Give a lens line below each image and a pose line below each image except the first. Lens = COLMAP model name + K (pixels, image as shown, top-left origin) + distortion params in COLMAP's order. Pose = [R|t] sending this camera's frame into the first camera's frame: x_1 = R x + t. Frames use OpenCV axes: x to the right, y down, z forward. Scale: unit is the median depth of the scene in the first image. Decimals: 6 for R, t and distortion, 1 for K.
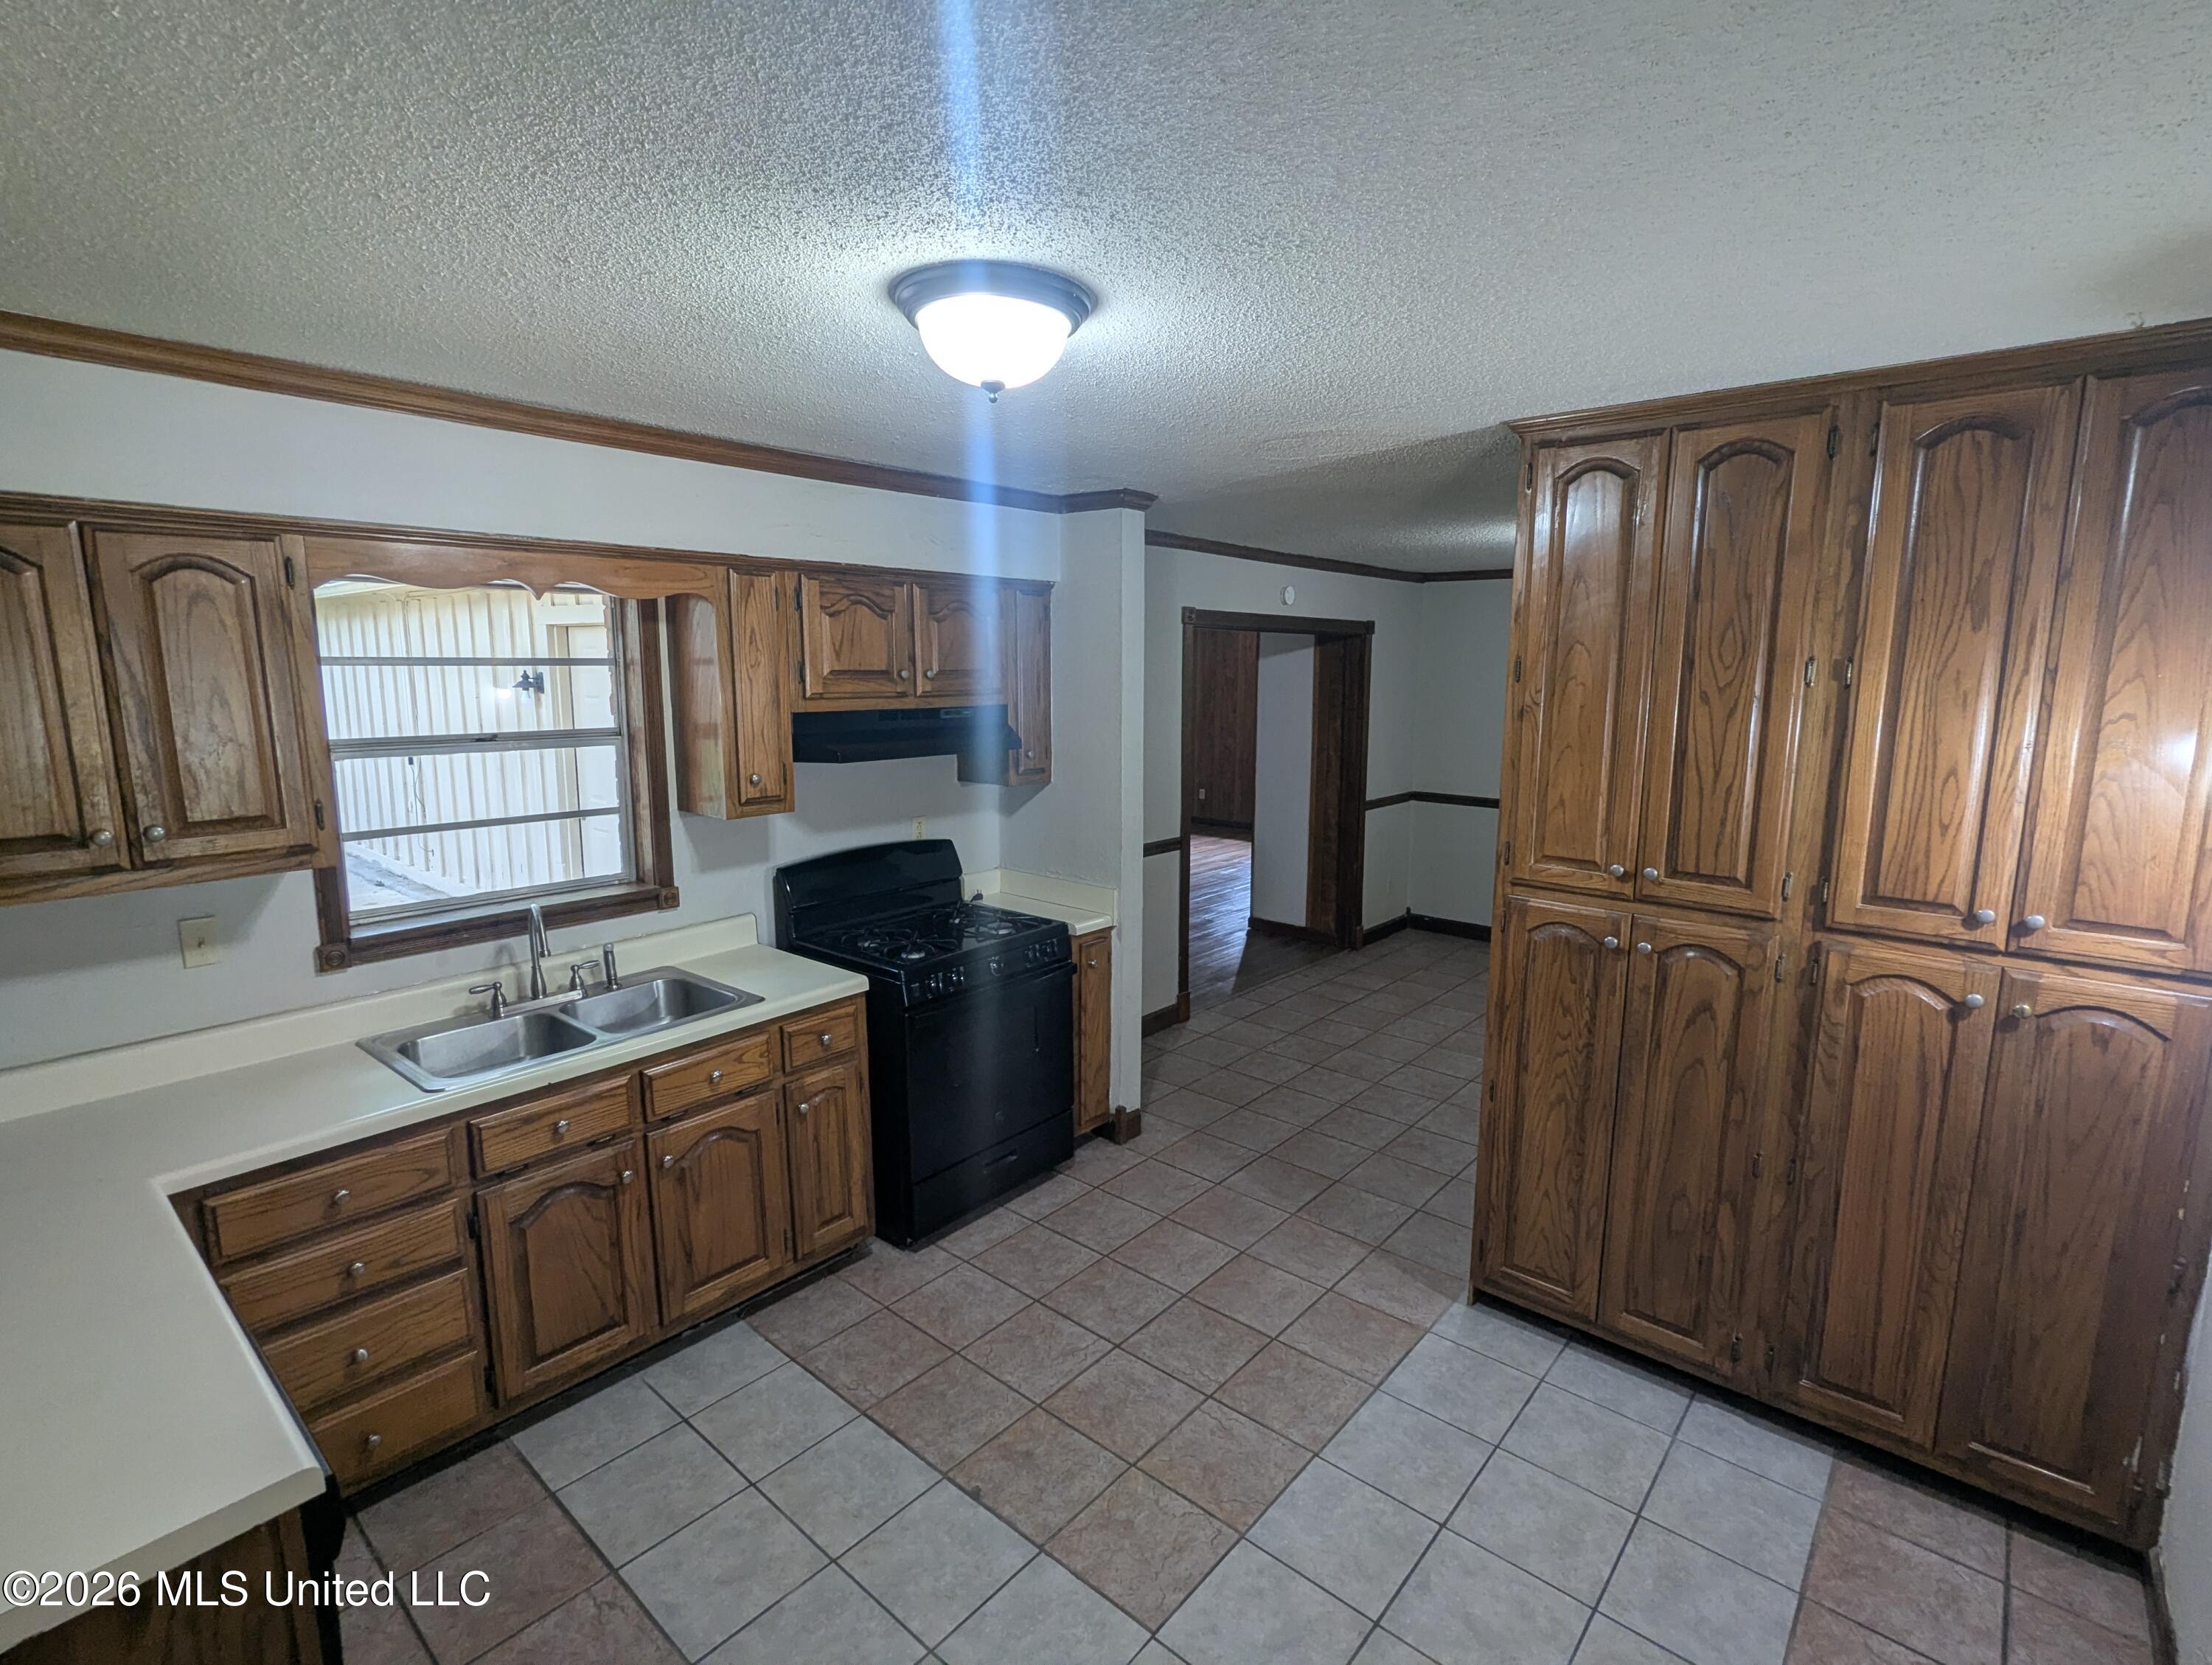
lens RADIAL K [[1049.7, 0, 1105.0], [0, 1049.7, 830.2], [0, 0, 1]] dist [-0.004842, 0.000132]
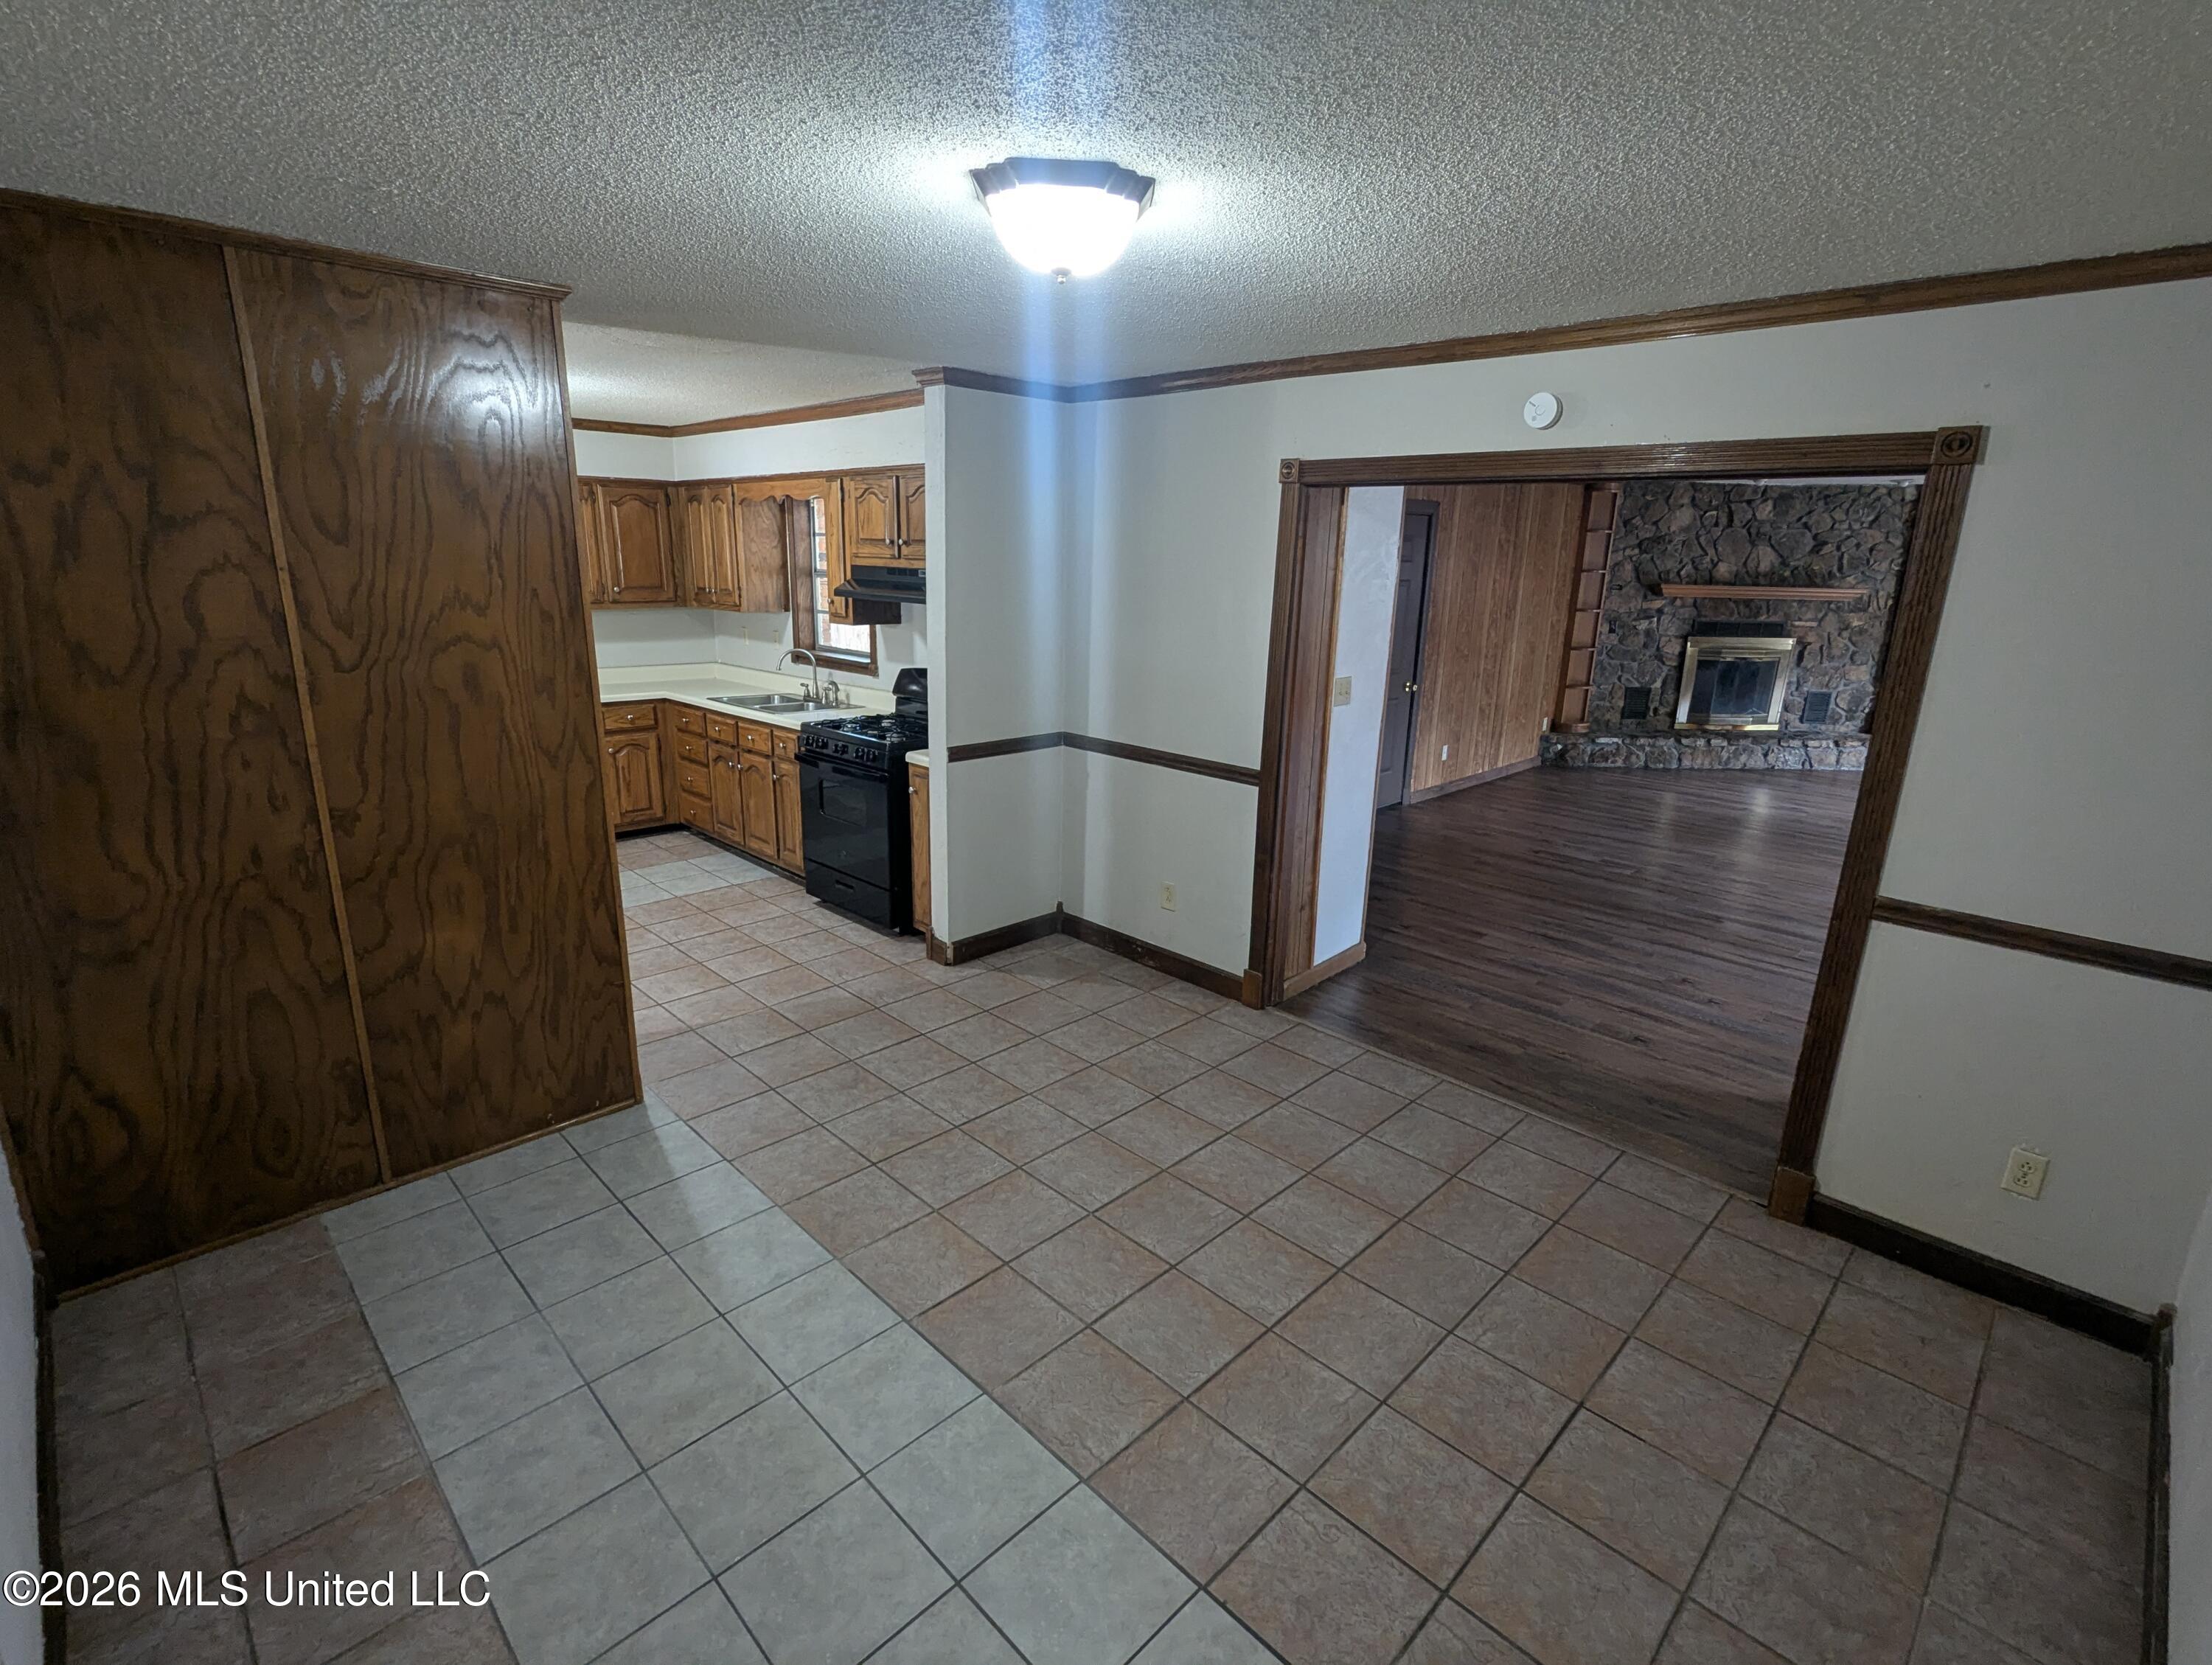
lens RADIAL K [[1049.7, 0, 1101.1], [0, 1049.7, 833.4], [0, 0, 1]] dist [-0.004842, 0.000132]
pose [[-0.074568, 0.253335, -0.964500, 1.141704], [-0.179243, 0.948036, 0.262868, -0.179185], [0.980975, 0.192482, -0.025284, 1.252884]]
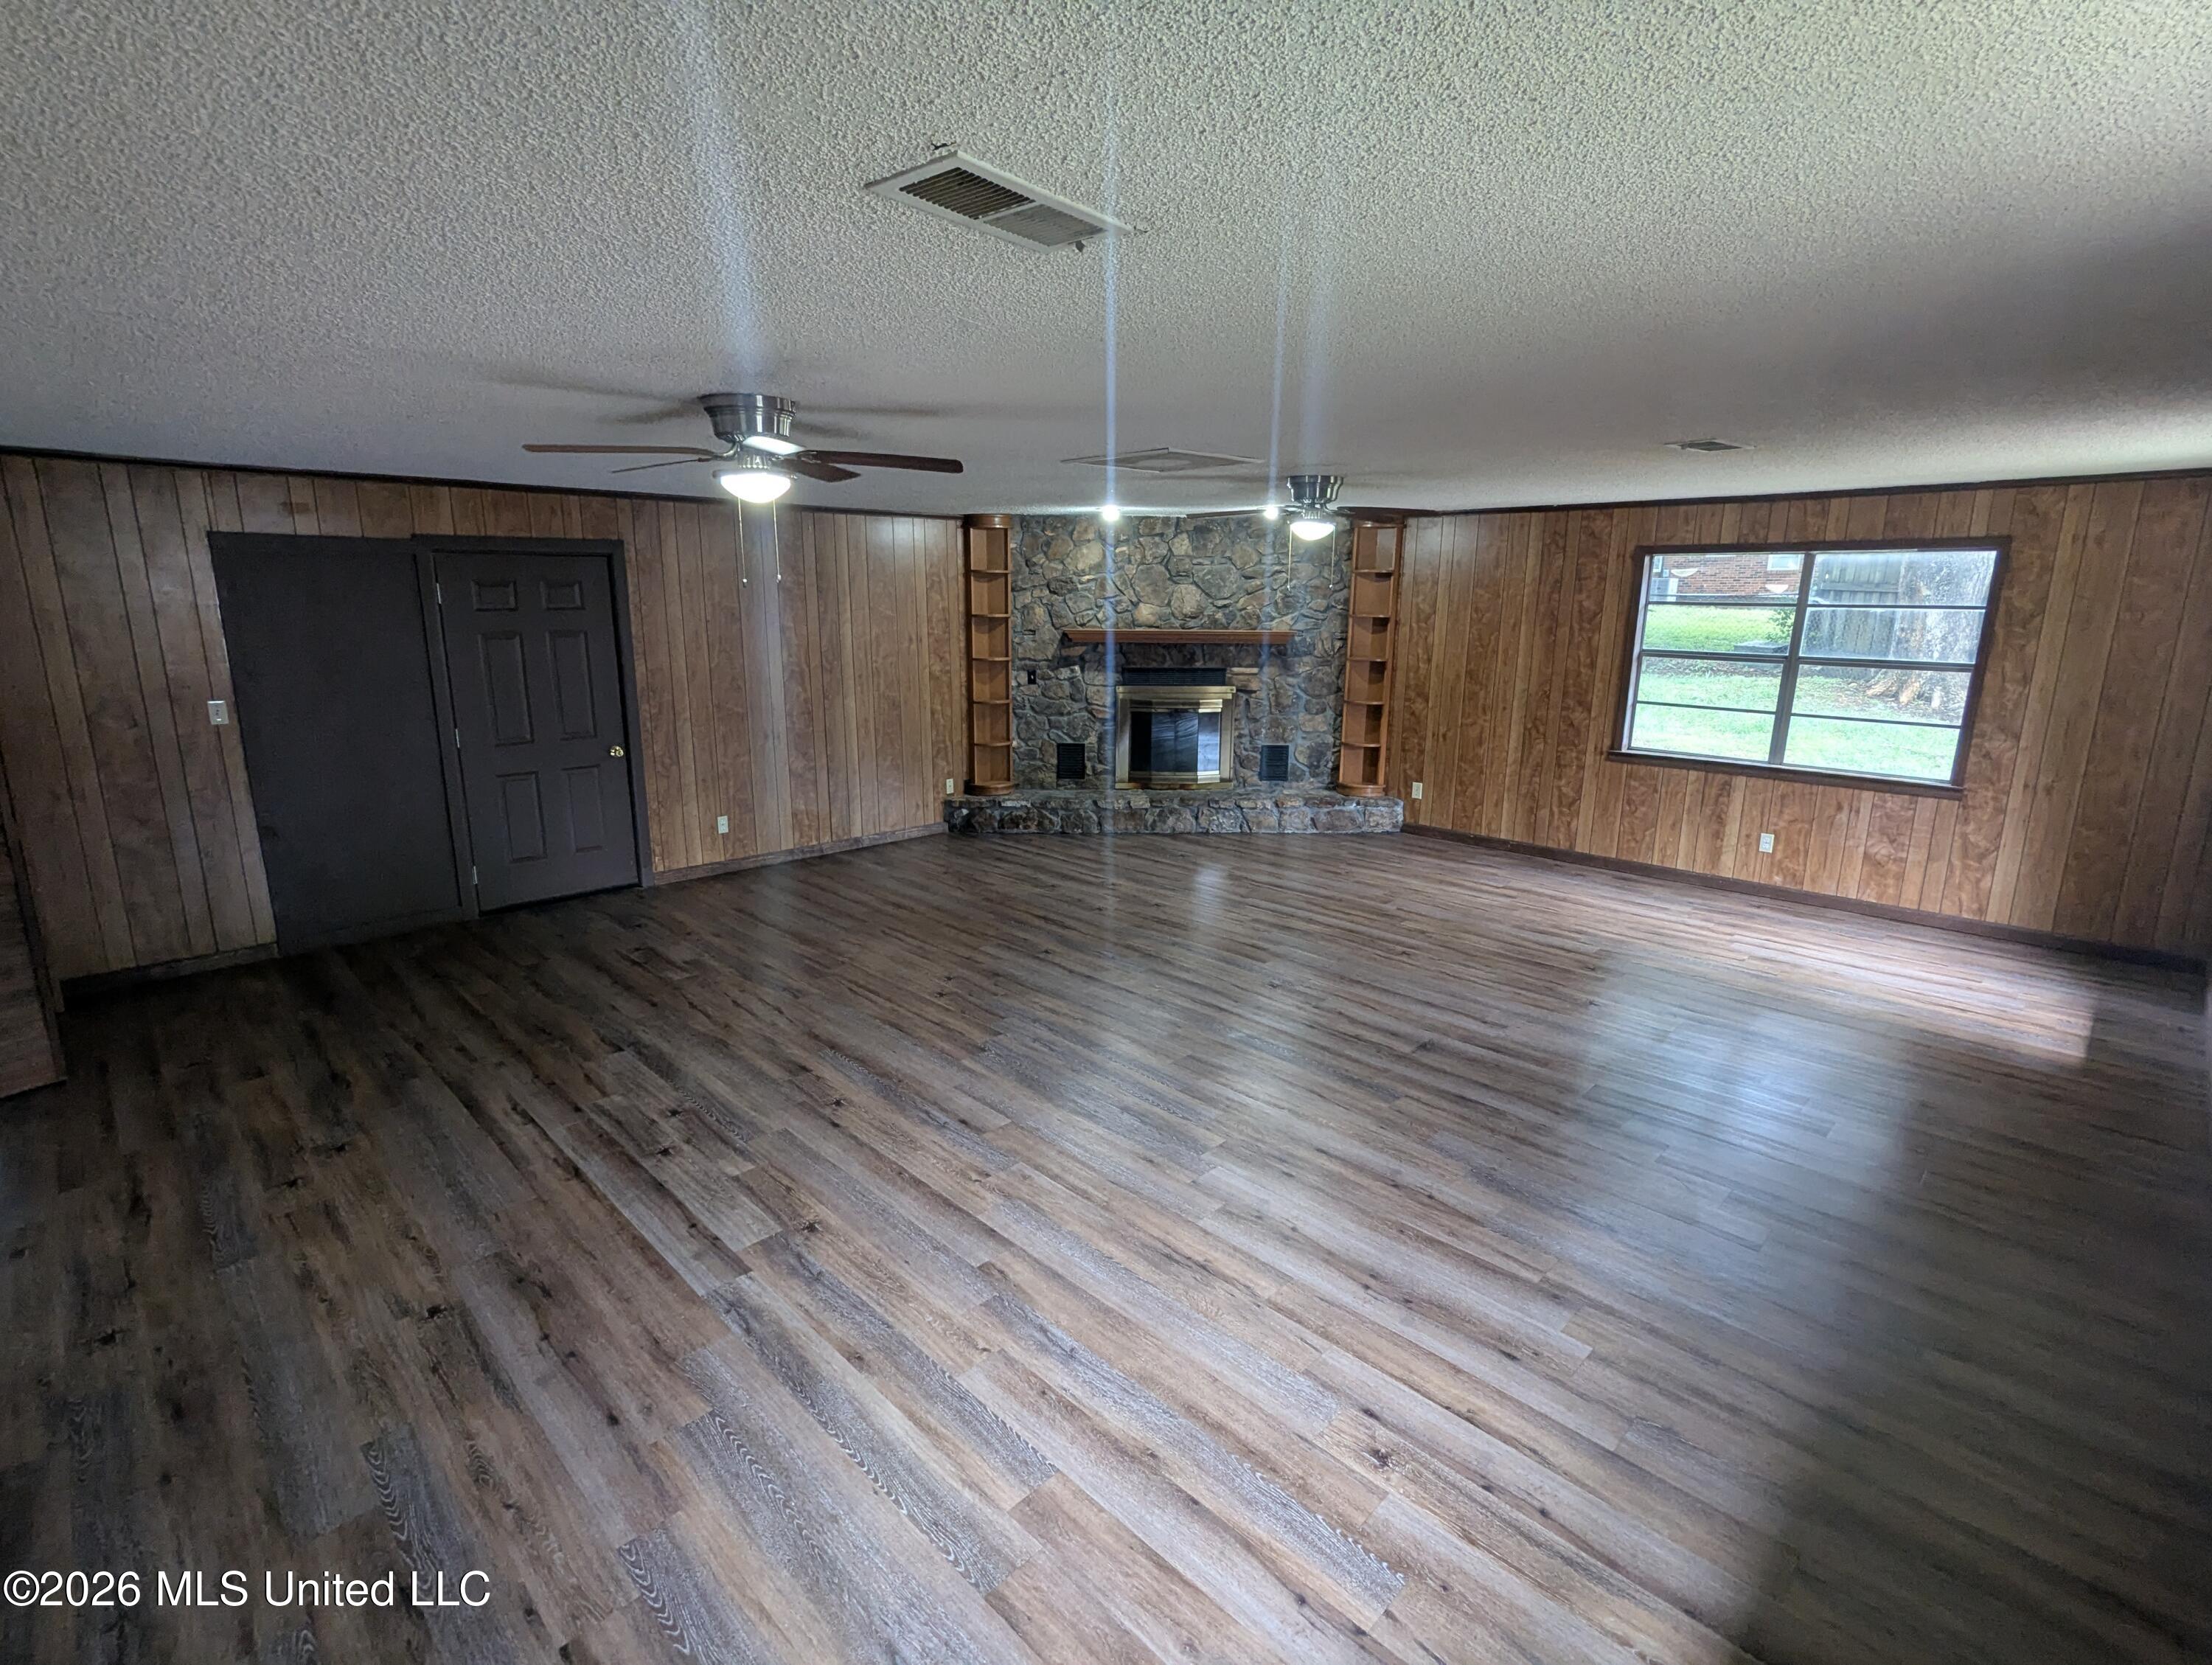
lens RADIAL K [[1049.7, 0, 1107.2], [0, 1049.7, 826.2], [0, 0, 1]] dist [-0.004842, 0.000132]
pose [[-0.074570, 0.205044, -0.975908, 1.022651], [-0.165236, 0.962564, 0.214866, -0.249184], [0.983431, 0.177278, -0.037897, 1.662372]]
